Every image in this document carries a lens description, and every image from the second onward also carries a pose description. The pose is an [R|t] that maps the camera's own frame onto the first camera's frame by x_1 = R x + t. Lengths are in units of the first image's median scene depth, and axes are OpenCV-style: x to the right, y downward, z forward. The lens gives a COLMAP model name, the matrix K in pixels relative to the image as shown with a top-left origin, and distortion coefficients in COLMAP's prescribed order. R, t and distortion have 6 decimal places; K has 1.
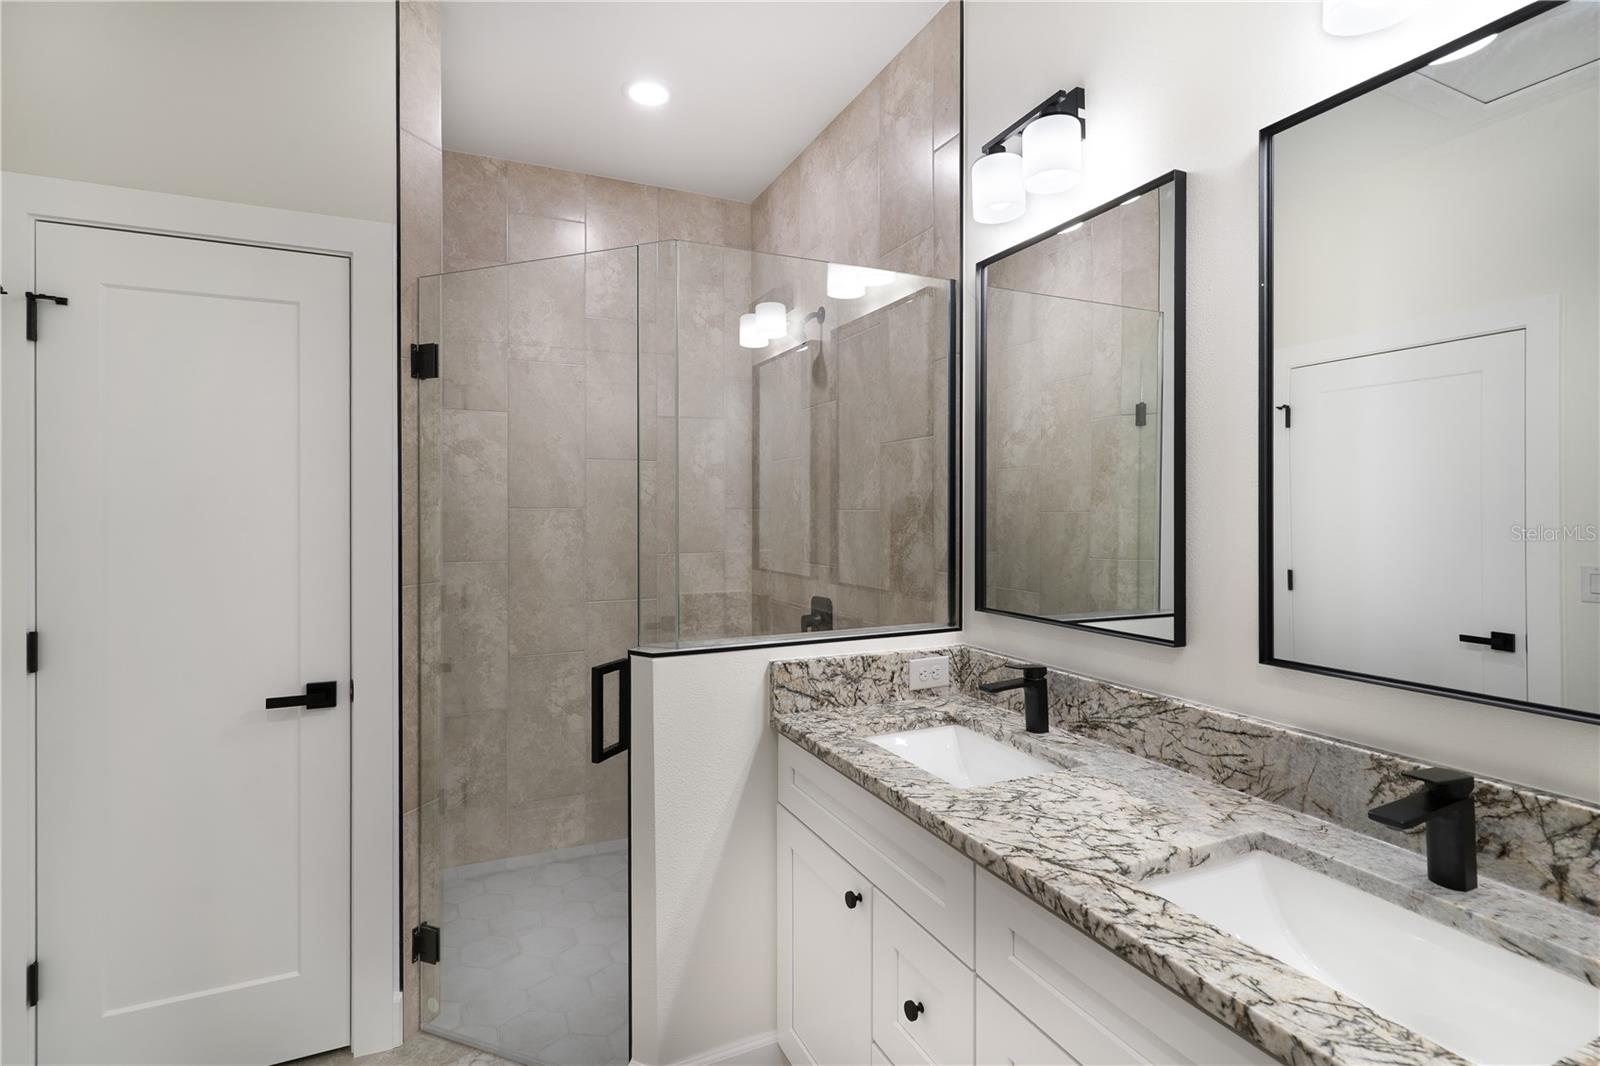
lens RADIAL K [[769.5, 0, 800.0], [0, 769.5, 533.0], [0, 0, 1]] dist [0.002546, 0.000215]
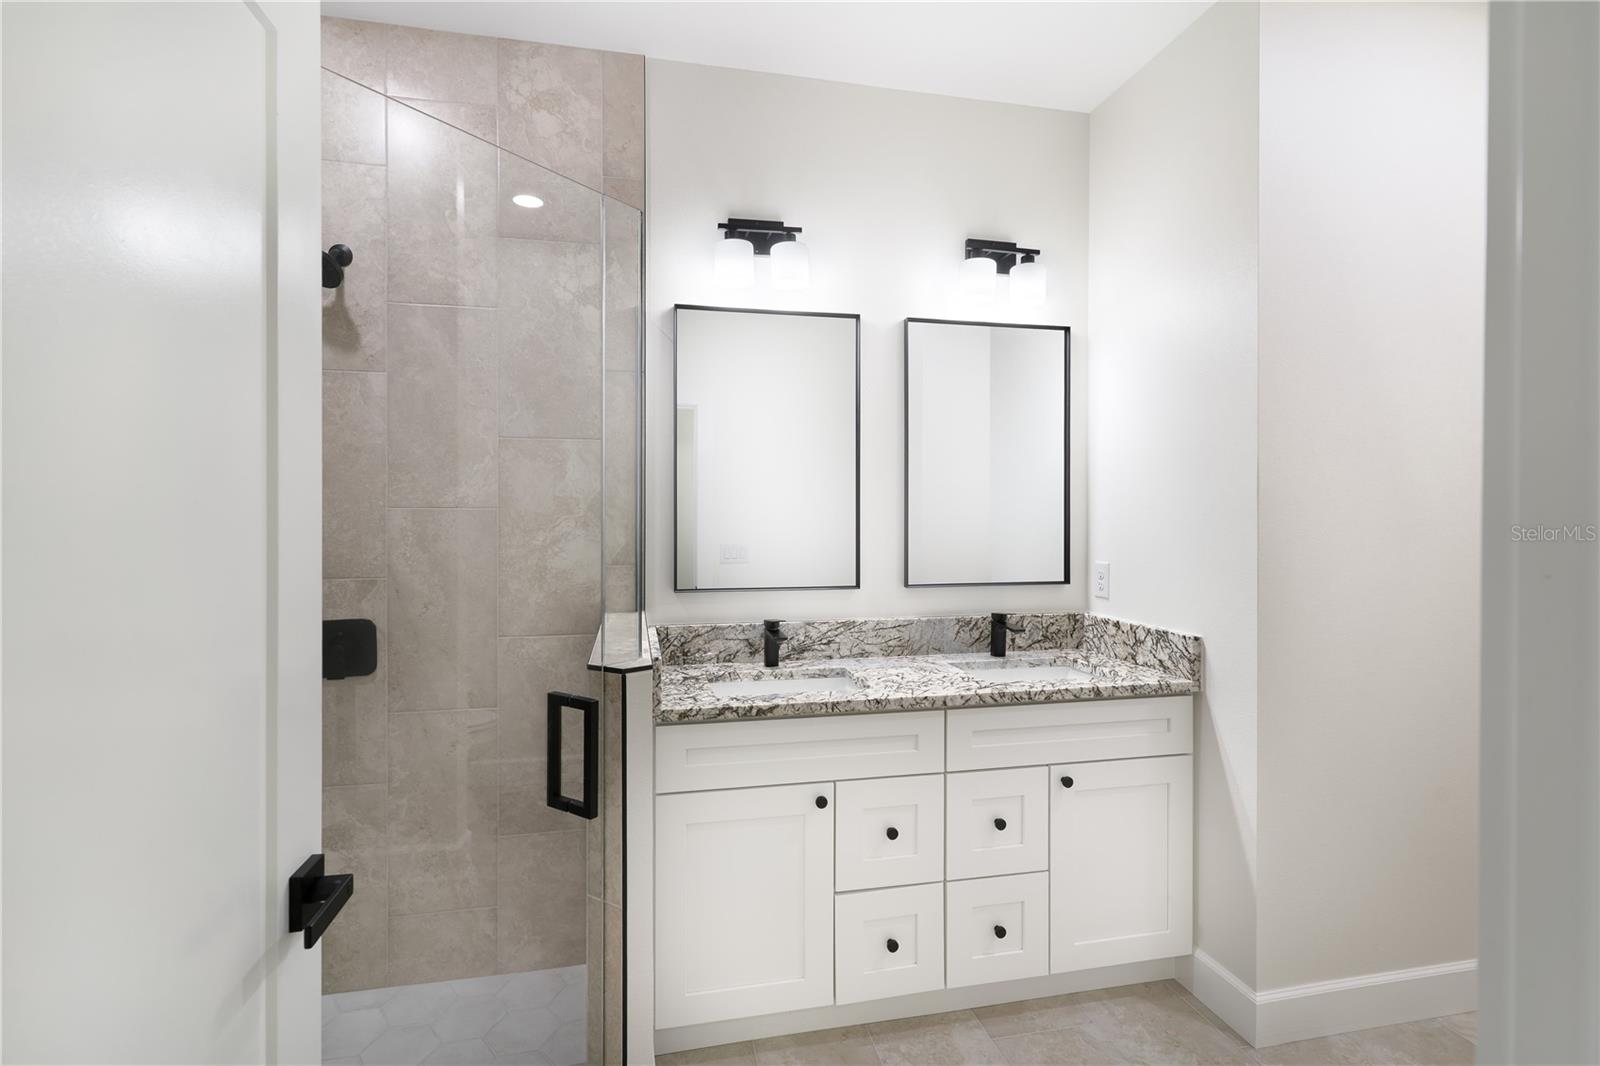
lens RADIAL K [[783.9, 0, 807.8], [0, 783.9, 536.9], [0, 0, 1]] dist [0.001121, 0.000444]
pose [[0.222278, -0.035298, 0.974344, -1.188946], [0.027121, 0.999182, 0.030011, -0.022079], [-0.974606, 0.019754, 0.223054, 0.681279]]
